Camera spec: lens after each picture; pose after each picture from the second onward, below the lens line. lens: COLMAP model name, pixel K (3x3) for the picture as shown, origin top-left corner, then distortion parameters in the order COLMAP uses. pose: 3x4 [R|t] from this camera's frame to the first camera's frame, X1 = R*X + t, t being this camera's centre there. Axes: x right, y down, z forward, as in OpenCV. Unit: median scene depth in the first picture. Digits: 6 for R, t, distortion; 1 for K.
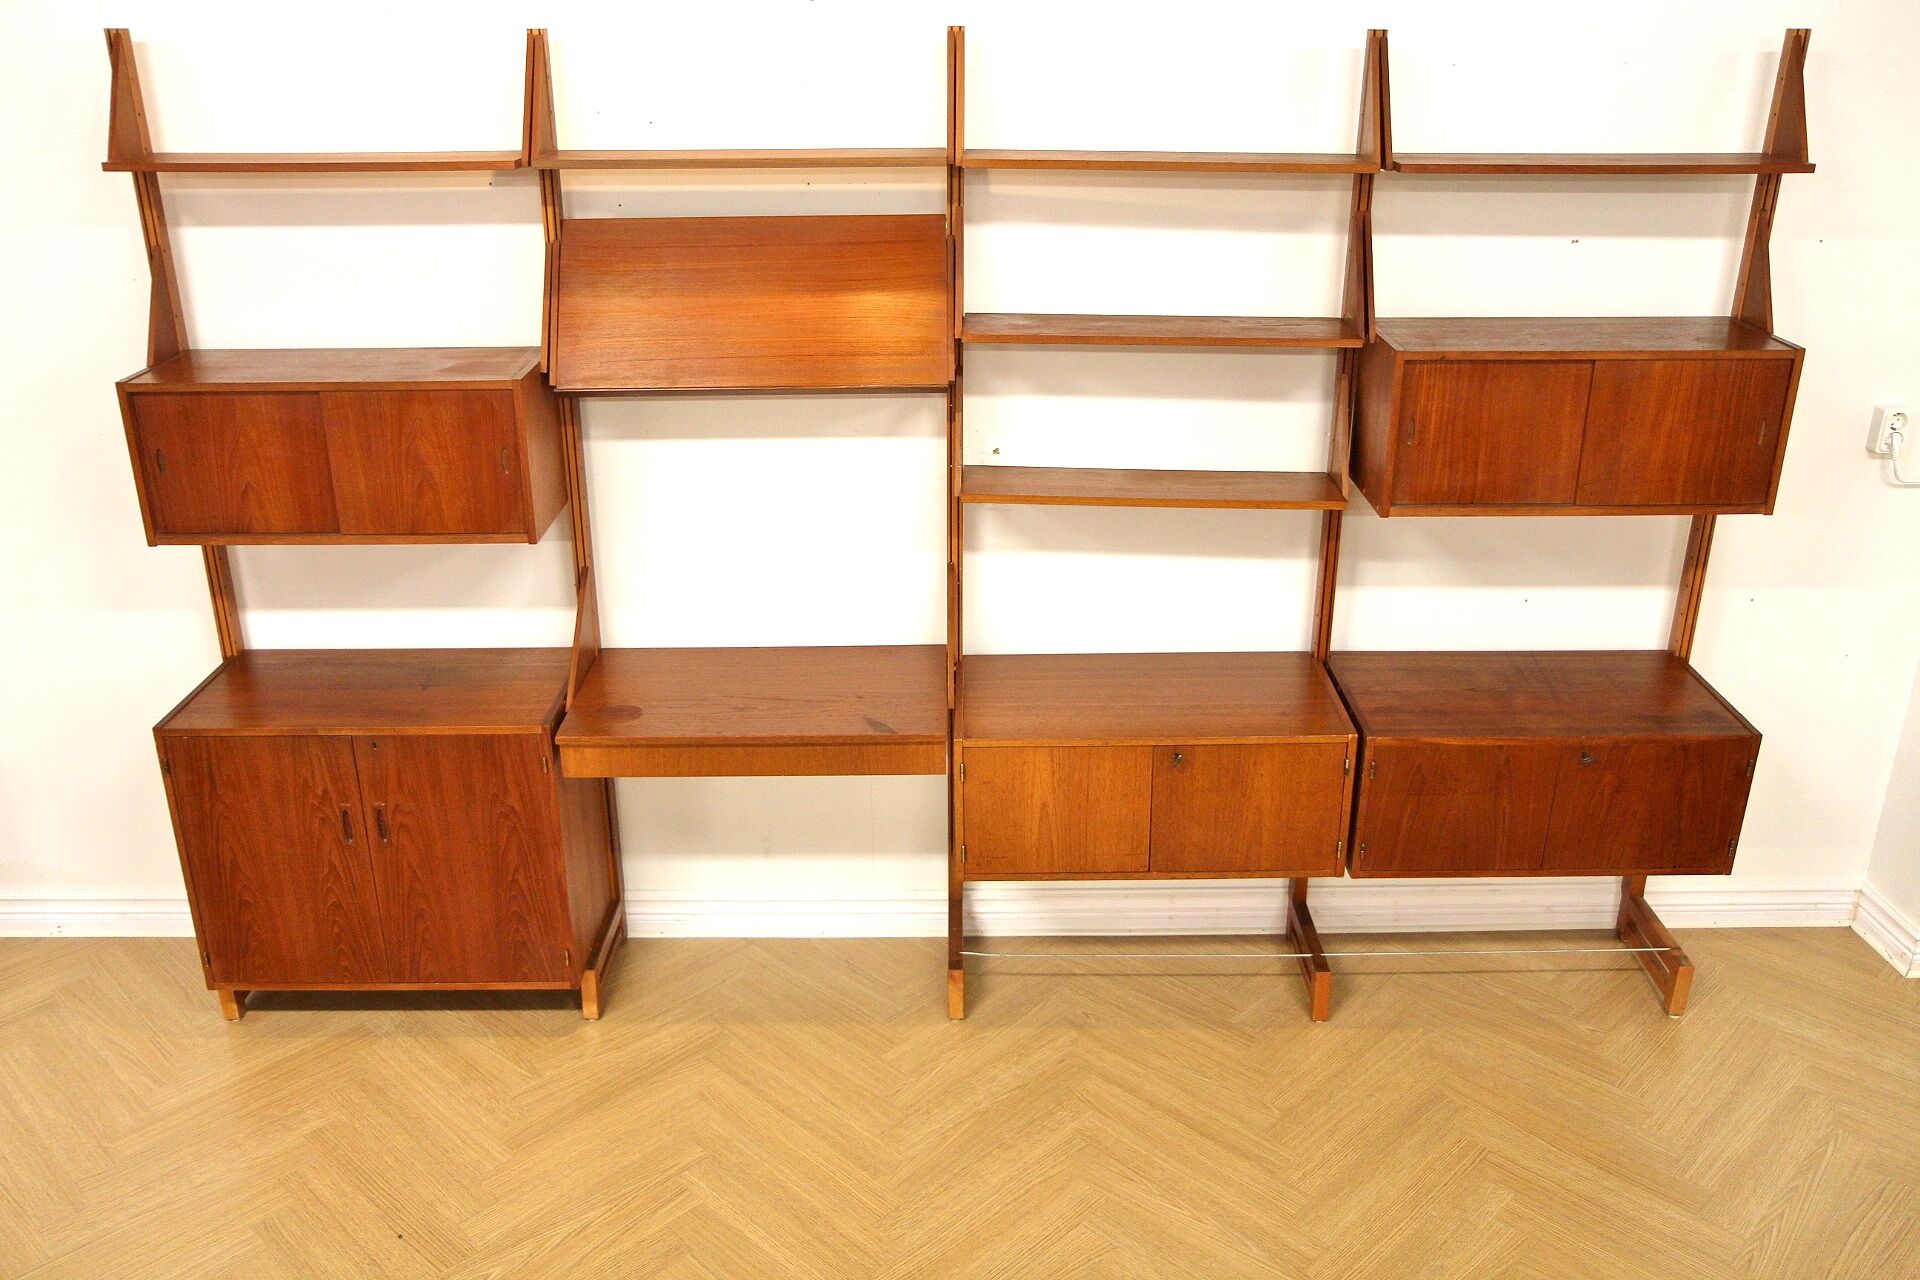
lens RADIAL K [[1581.7, 0, 960.0], [0, 1581.7, 640.0], [0, 0, 1]] dist [-0.082905, 0.100995]
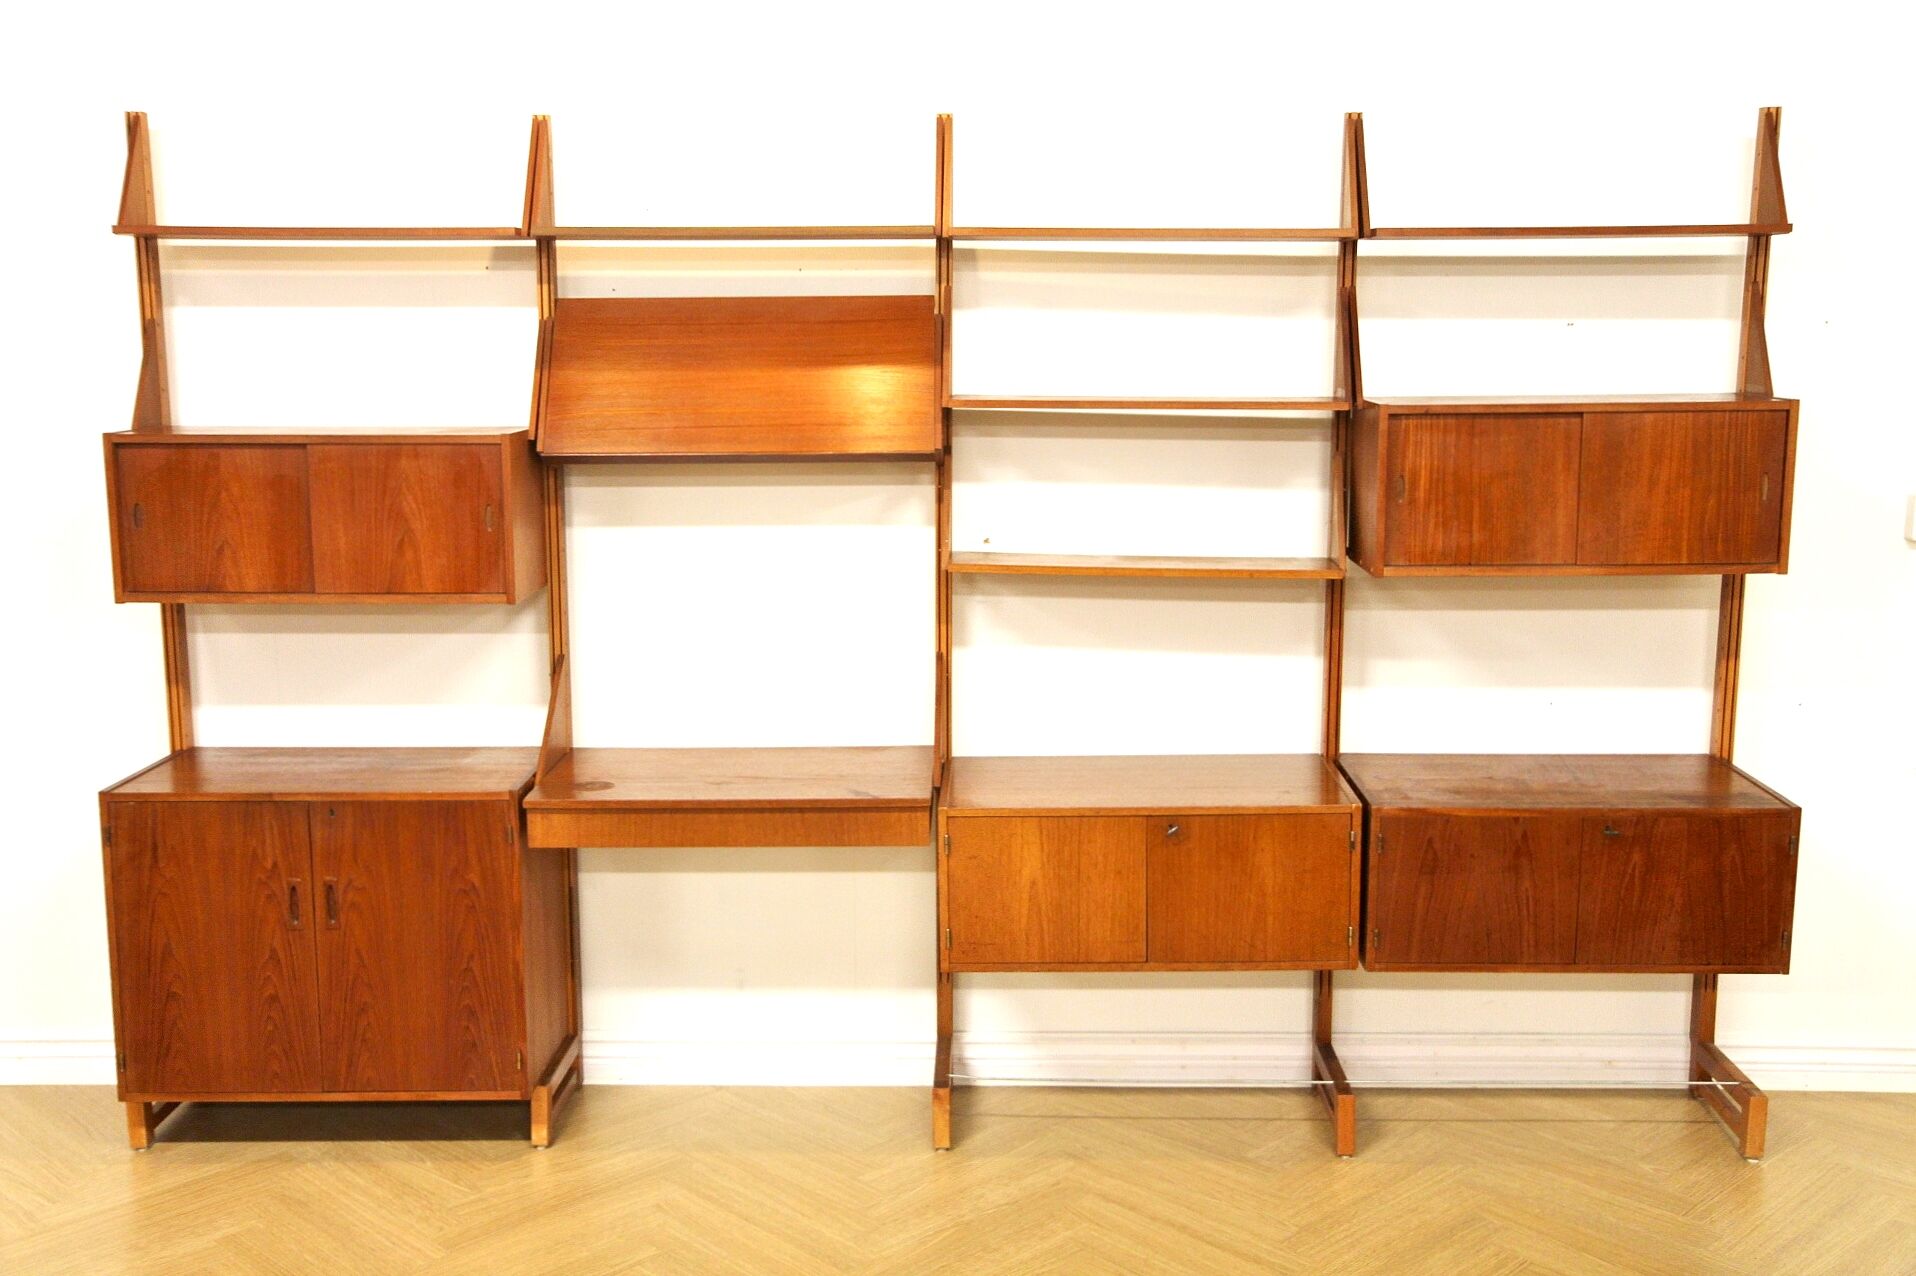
lens RADIAL K [[1919.7, 0, 958.0], [0, 1919.7, 638.0], [0, 0, 1]] dist [-0.023679, 0.146799]
pose [[0.999801, 0.002241, -0.019799, 0.030313], [-0.006572, 0.975141, -0.221487, 0.214508], [0.018810, 0.221573, 0.974962, -0.153803]]
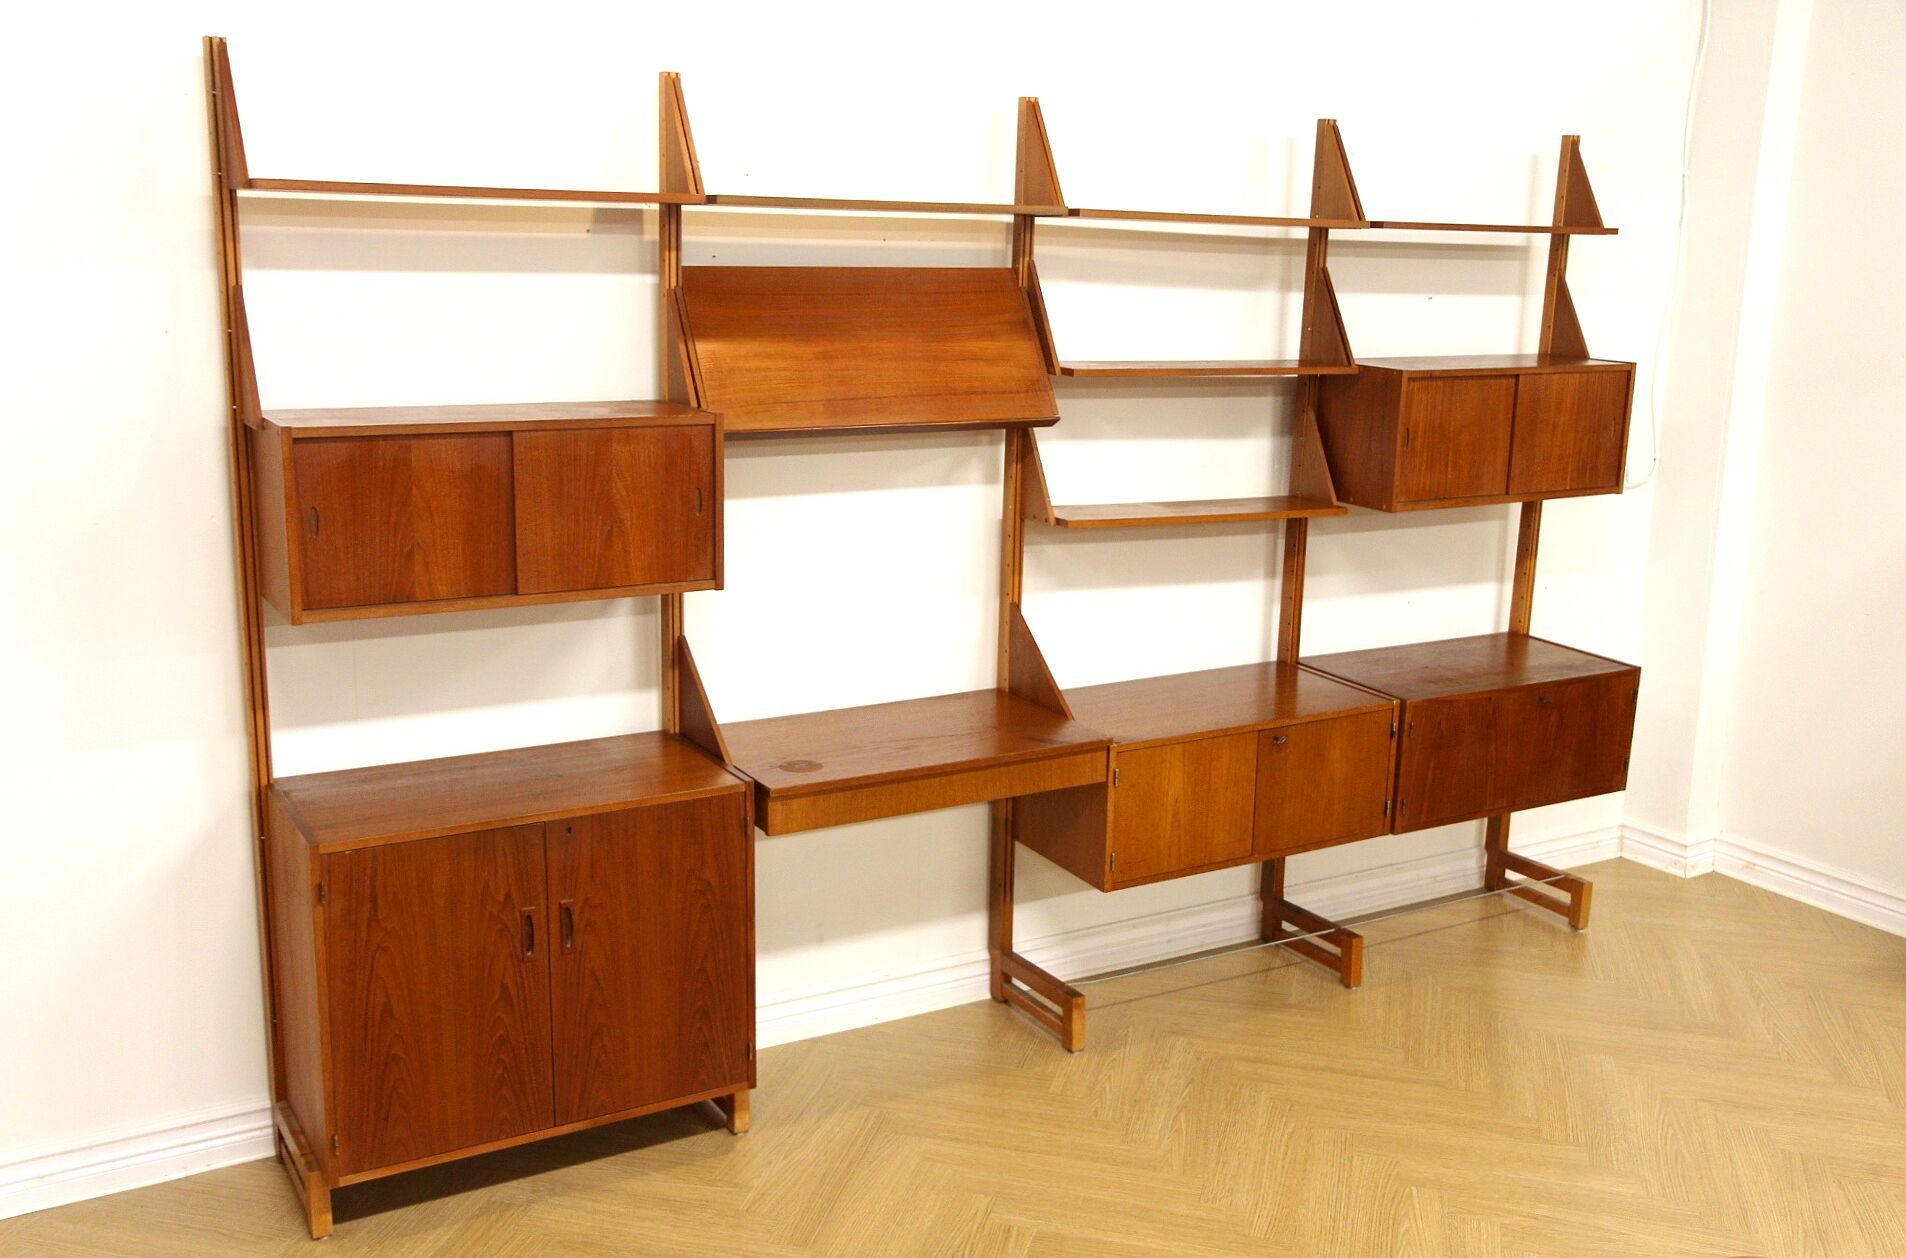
lens RADIAL K [[1770.2, 0, 953.0], [0, 1770.2, 629.0], [0, 0, 1]] dist [-0.016143, -0.001776]
pose [[0.870296, -0.085579, 0.485037, -0.642630], [0.163982, 0.978951, -0.121508, 0.110070], [-0.464429, 0.185285, 0.866011, 0.013752]]
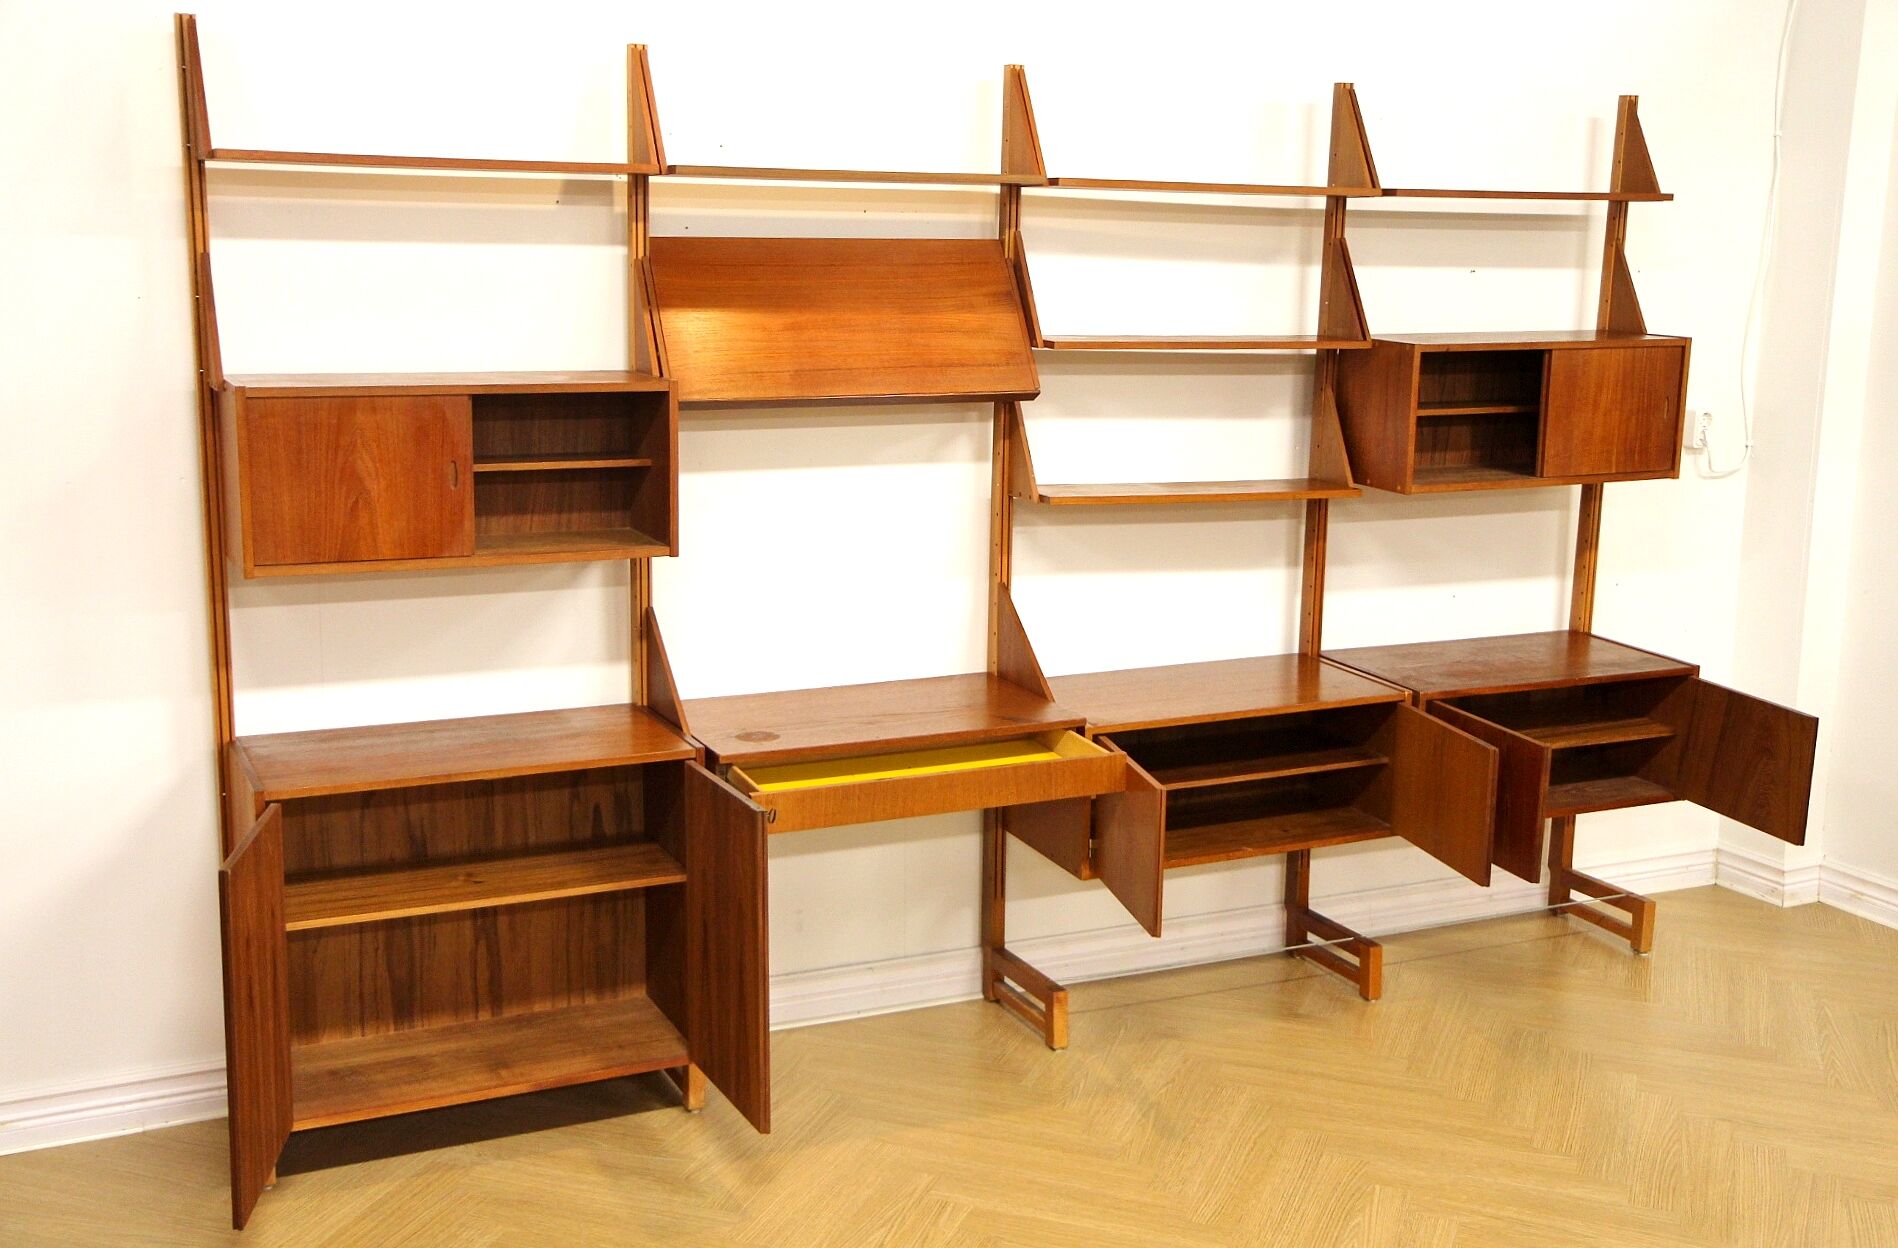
lens RADIAL K [[2013.2, 0, 949.0], [0, 2013.2, 624.0], [0, 0, 1]] dist [0.021252, 0.012620]
pose [[0.912846, -0.063138, 0.403393, -0.590161], [0.139400, 0.976801, -0.162563, 0.192488], [-0.383771, 0.204628, 0.900471, -0.148772]]
